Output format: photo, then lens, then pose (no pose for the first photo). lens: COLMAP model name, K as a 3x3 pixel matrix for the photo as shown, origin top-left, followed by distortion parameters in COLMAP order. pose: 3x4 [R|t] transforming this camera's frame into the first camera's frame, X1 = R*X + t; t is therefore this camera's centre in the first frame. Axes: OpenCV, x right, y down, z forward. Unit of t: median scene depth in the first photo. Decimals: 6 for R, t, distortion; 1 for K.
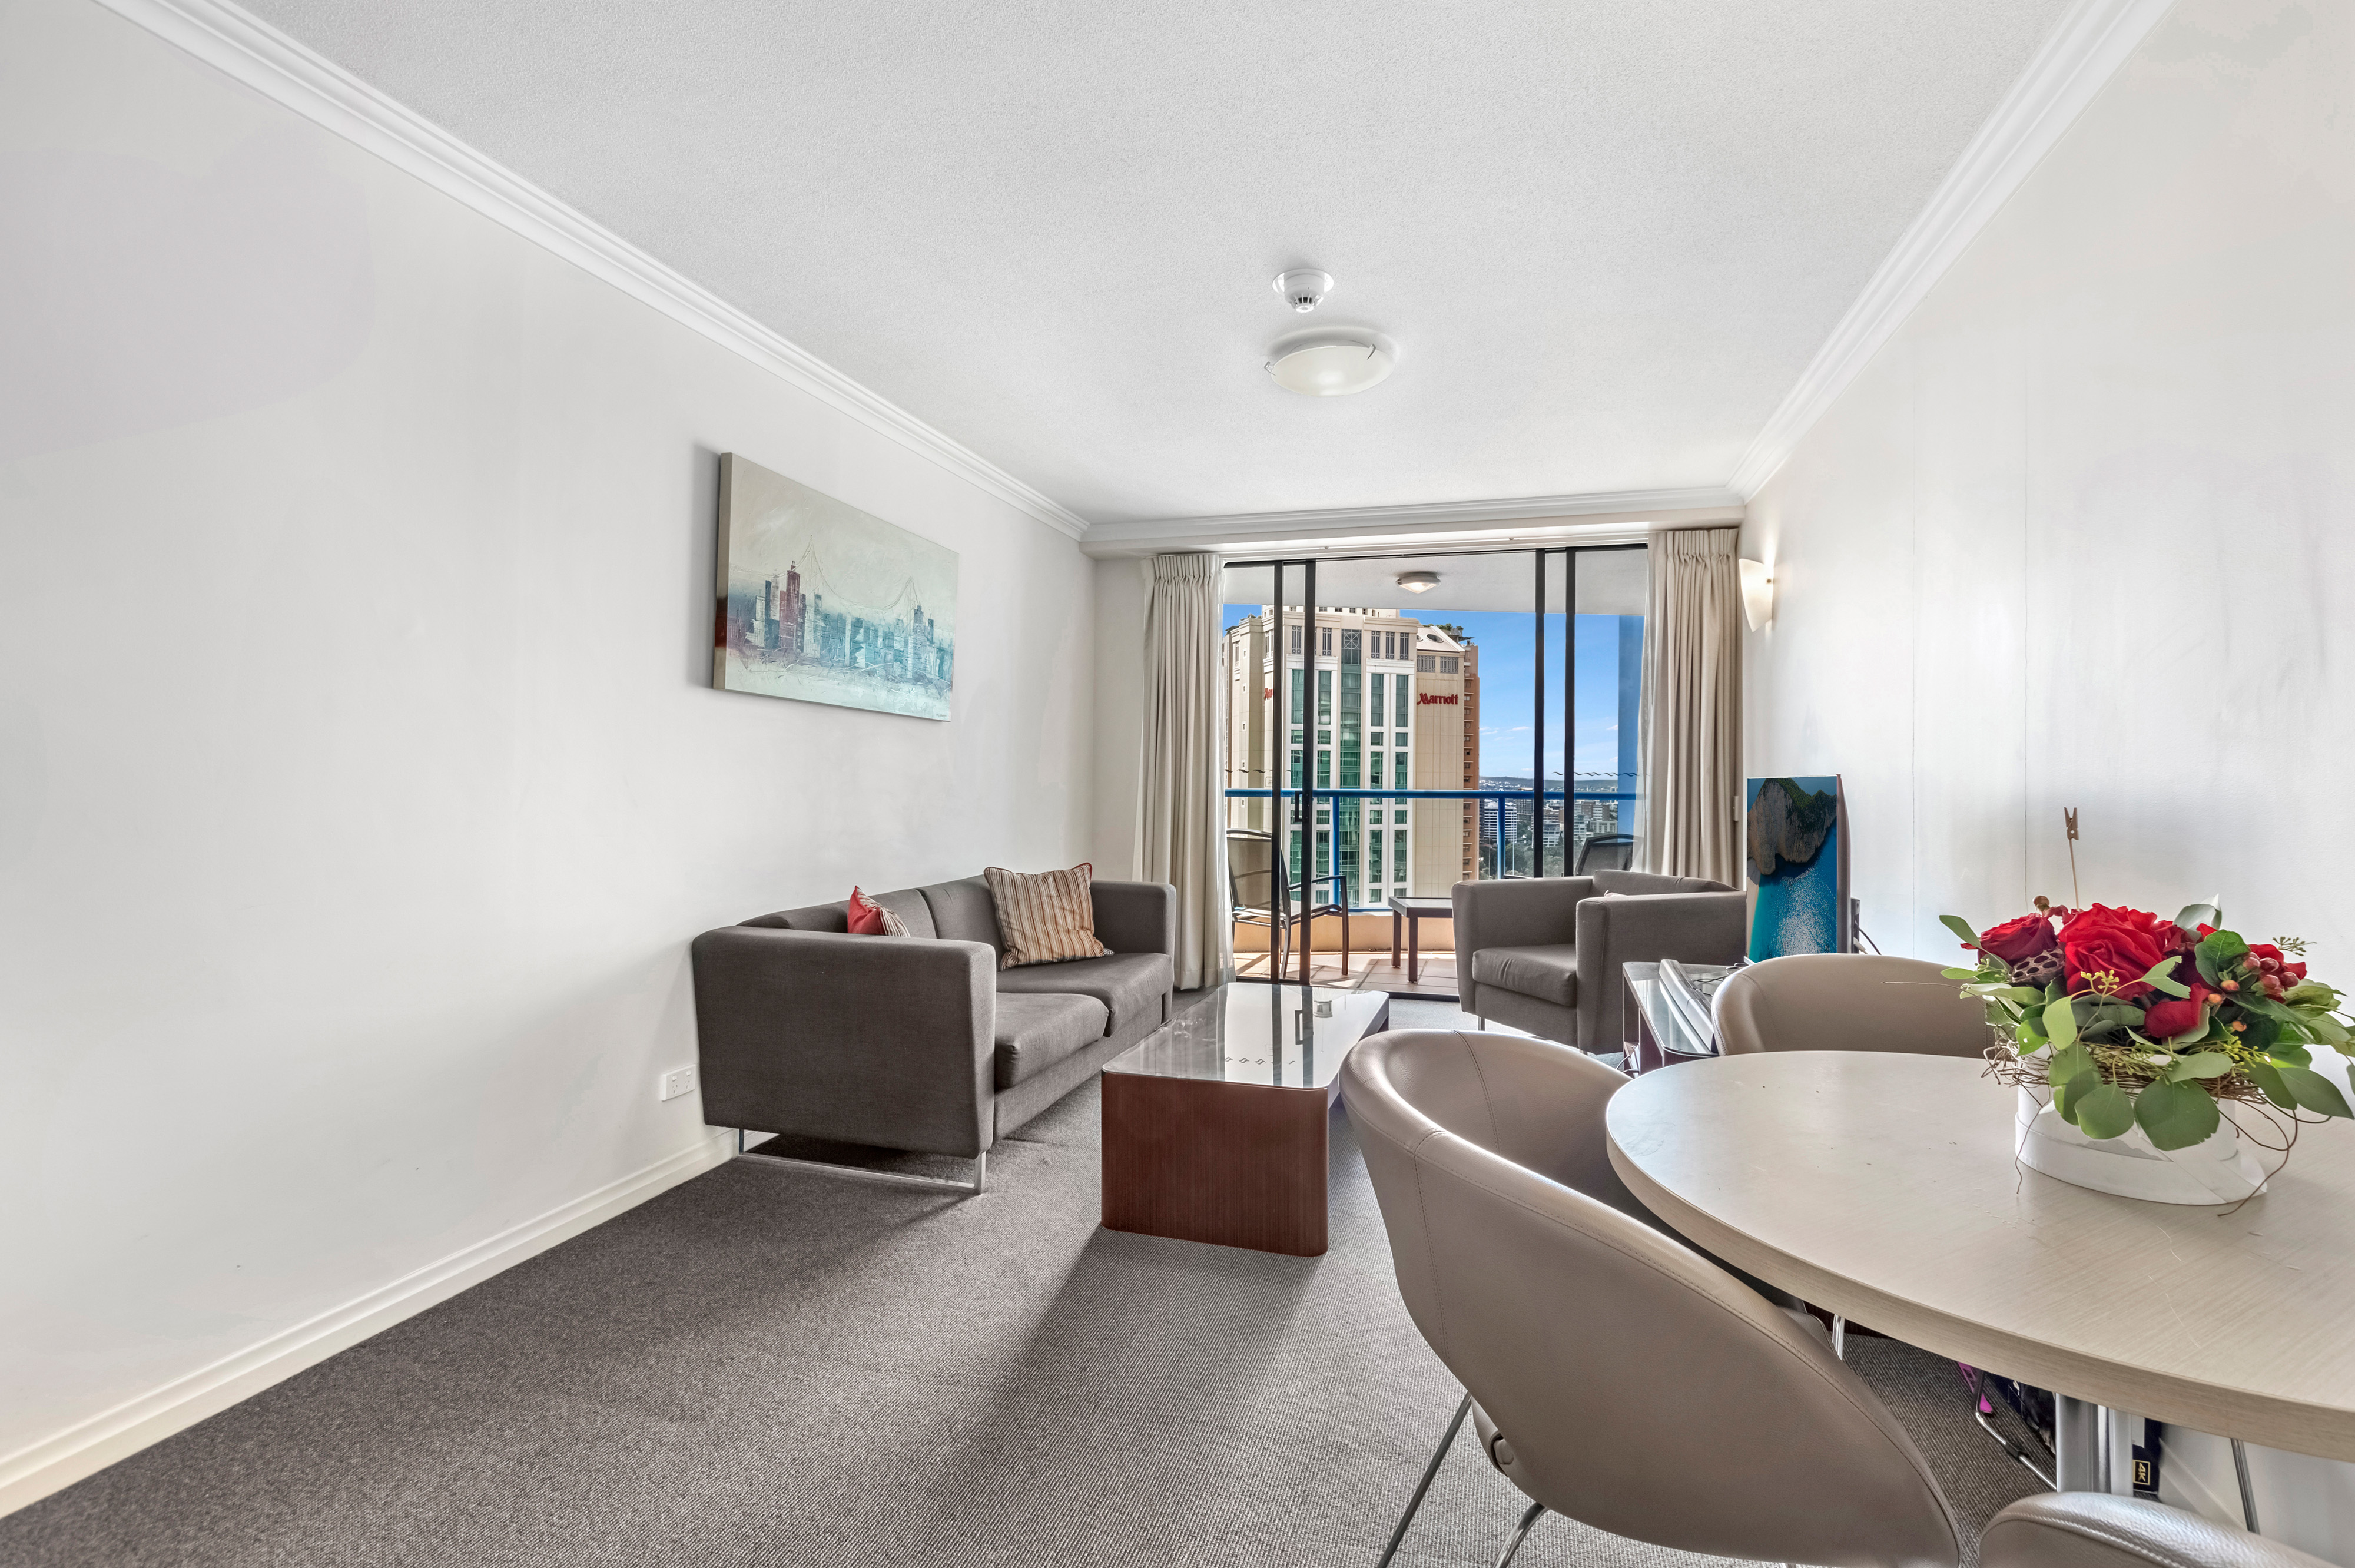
lens RADIAL K [[1044.4, 0, 1184.1], [0, 1044.4, 759.6], [0, 0, 1]] dist [-0.025184, 0.000033]
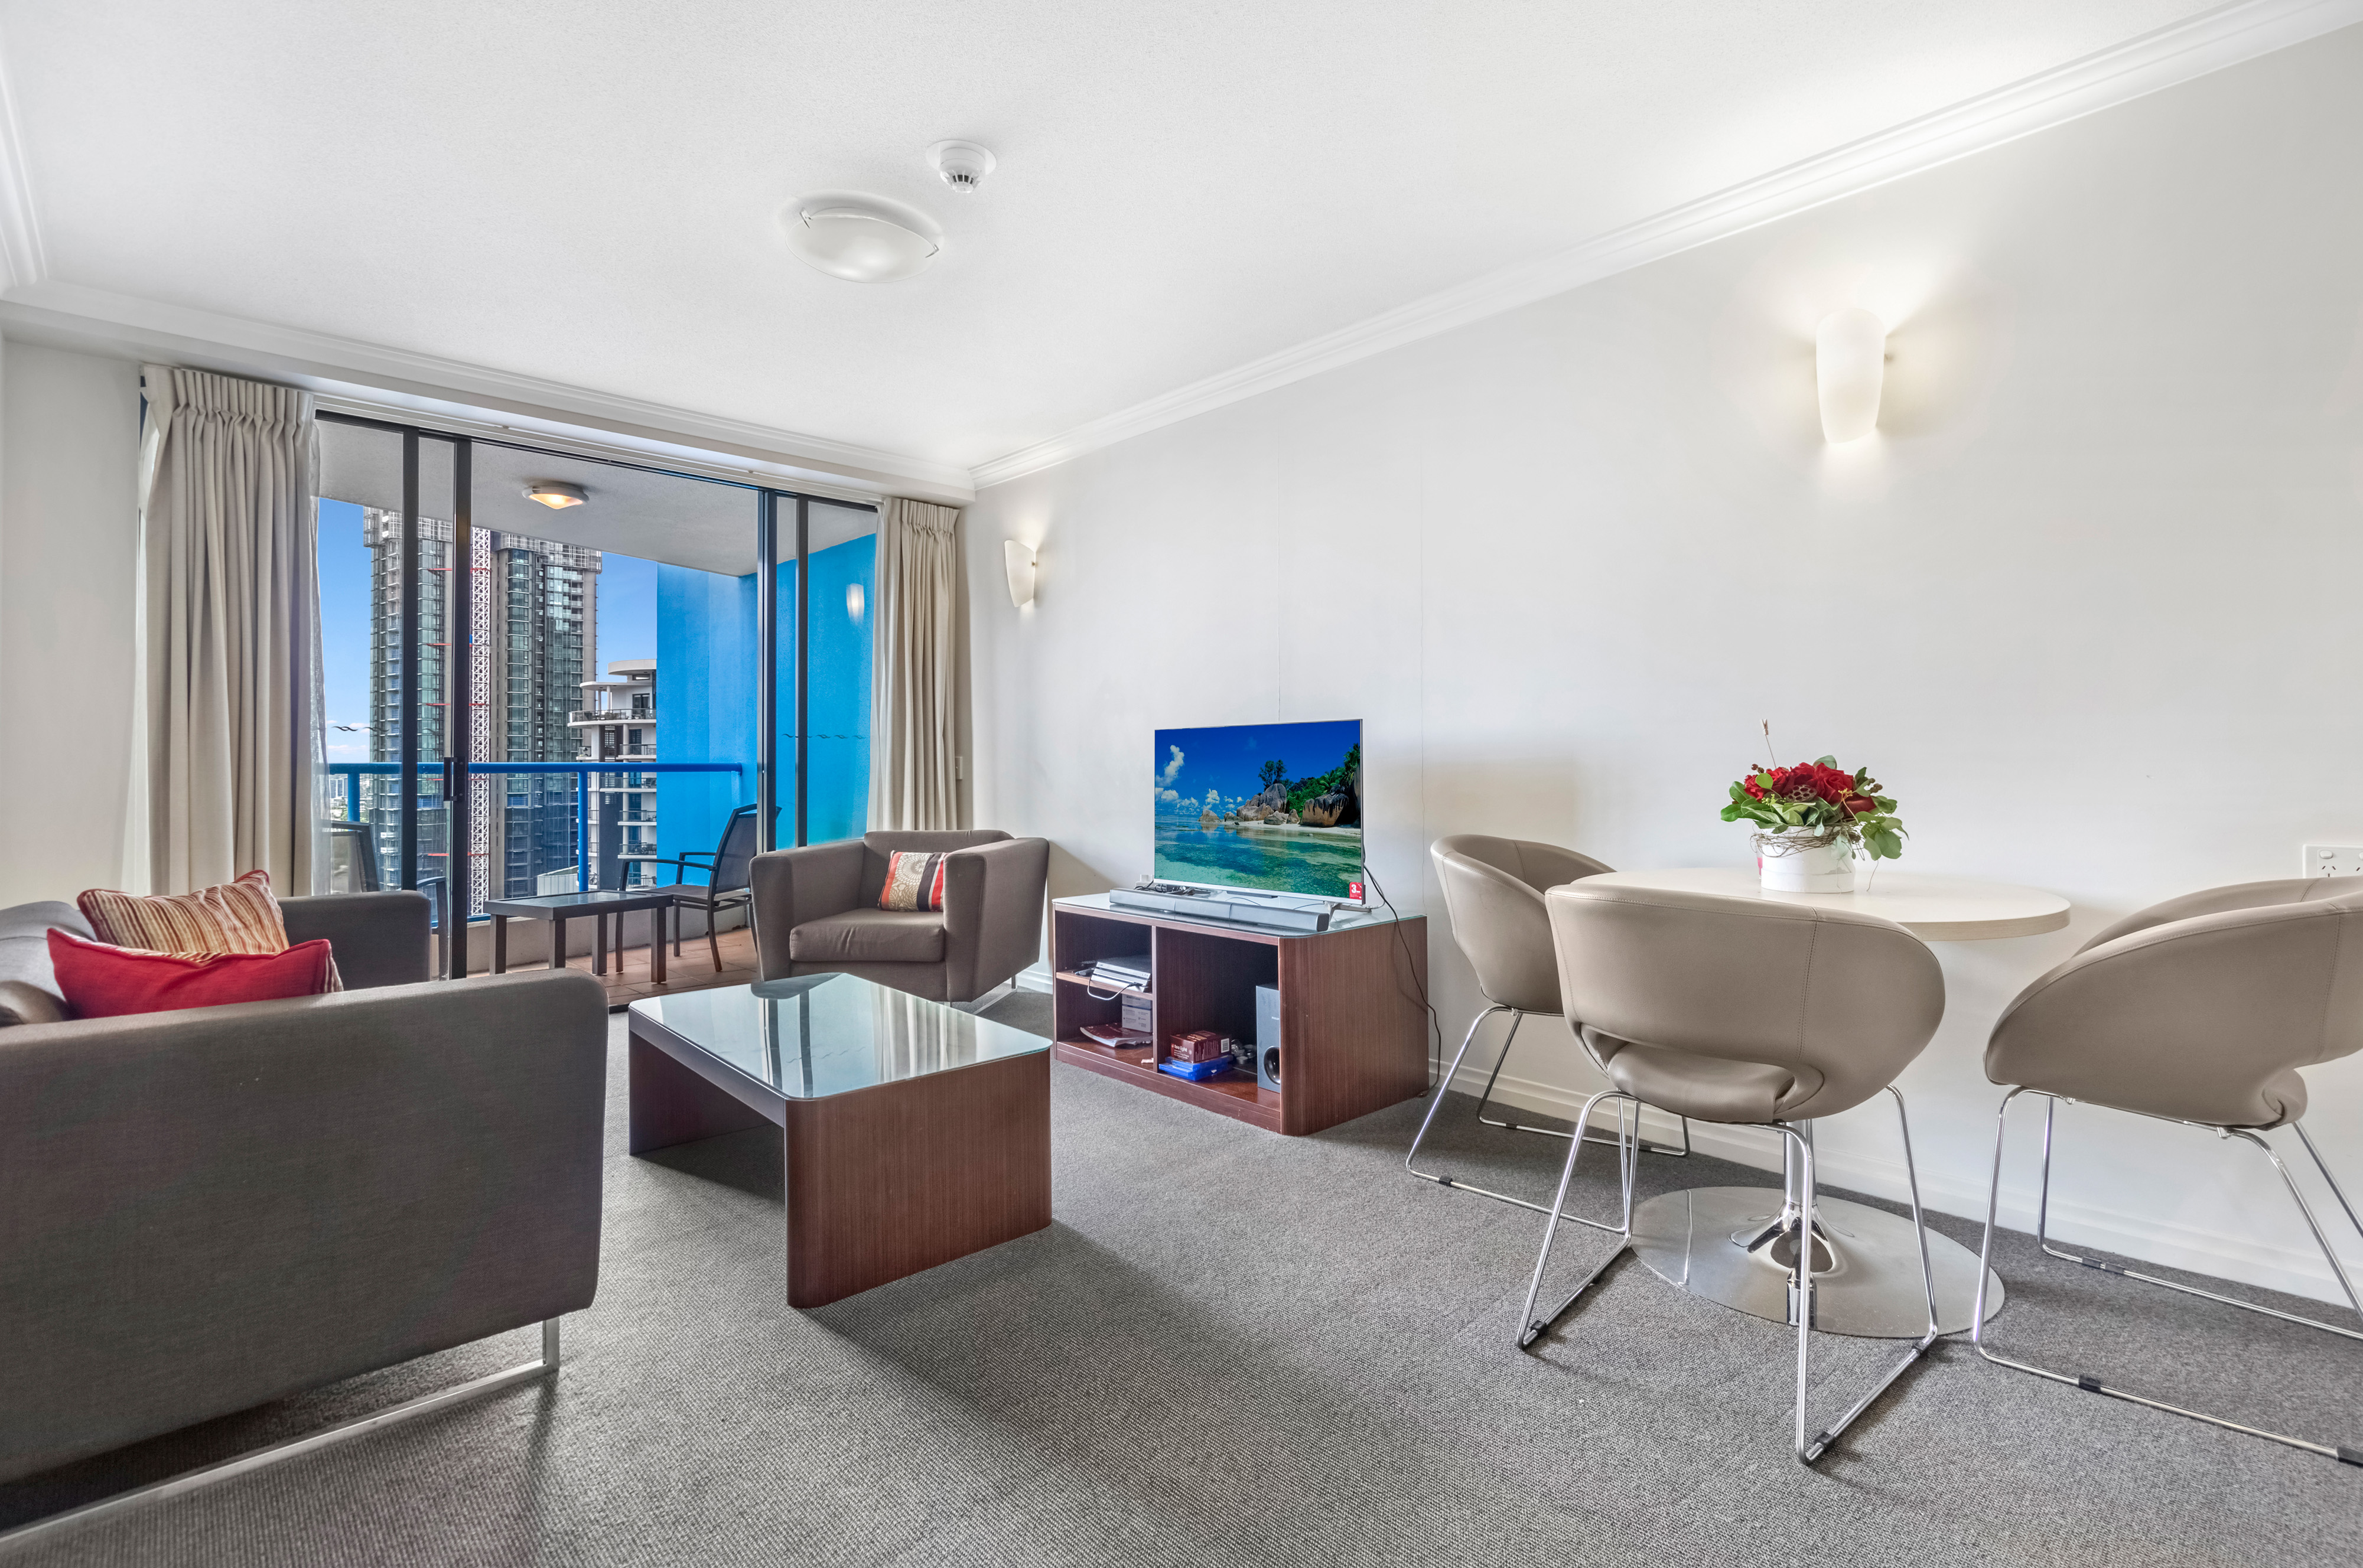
lens RADIAL K [[1111.5, 0, 1221.0], [0, 1111.5, 754.6], [0, 0, 1]] dist [-0.002841, 0.000139]
pose [[0.488987, -0.002778, 0.872287, -0.395236], [-0.005333, 0.999967, 0.006174, 0.027777], [-0.872275, -0.007671, 0.488956, 0.221407]]
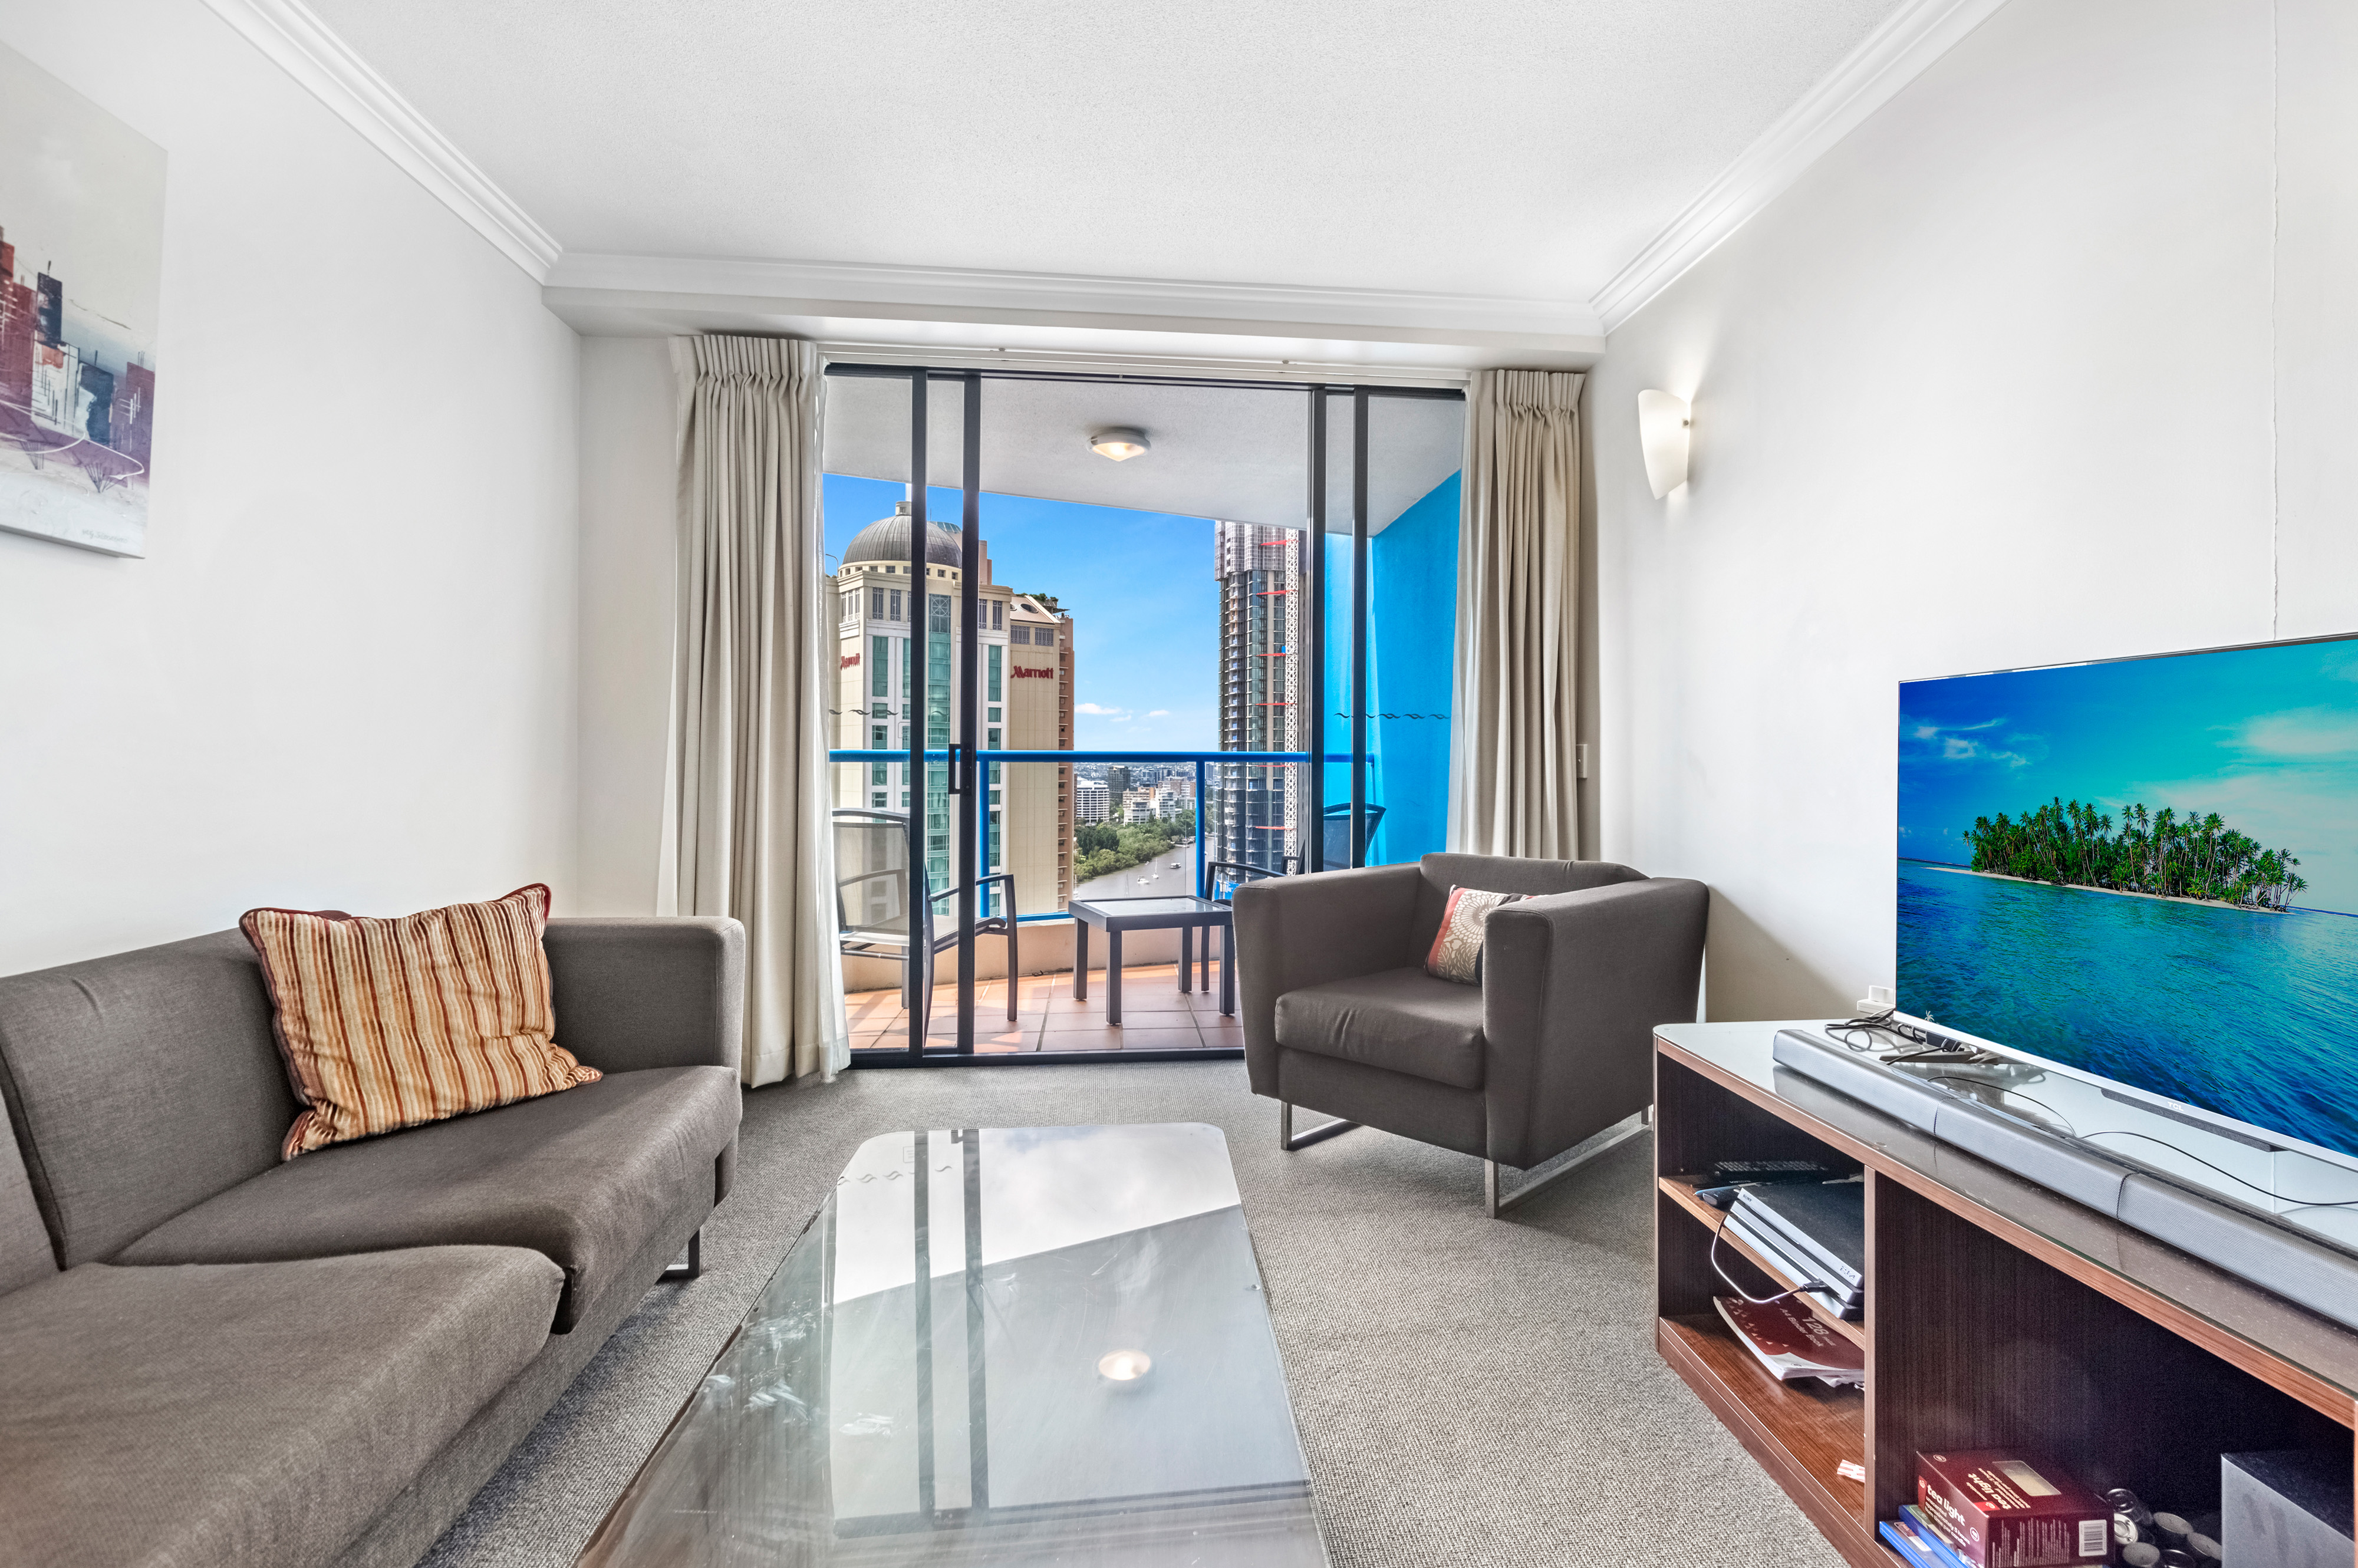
lens RADIAL K [[1109.2, 0, 1218.4], [0, 1109.2, 754.6], [0, 0, 1]] dist [-0.002841, 0.000139]
pose [[0.919097, -0.006036, 0.393986, -0.008350], [-0.000476, 0.999865, 0.016427, 0.034217], [-0.394032, -0.015285, 0.918970, 0.442790]]
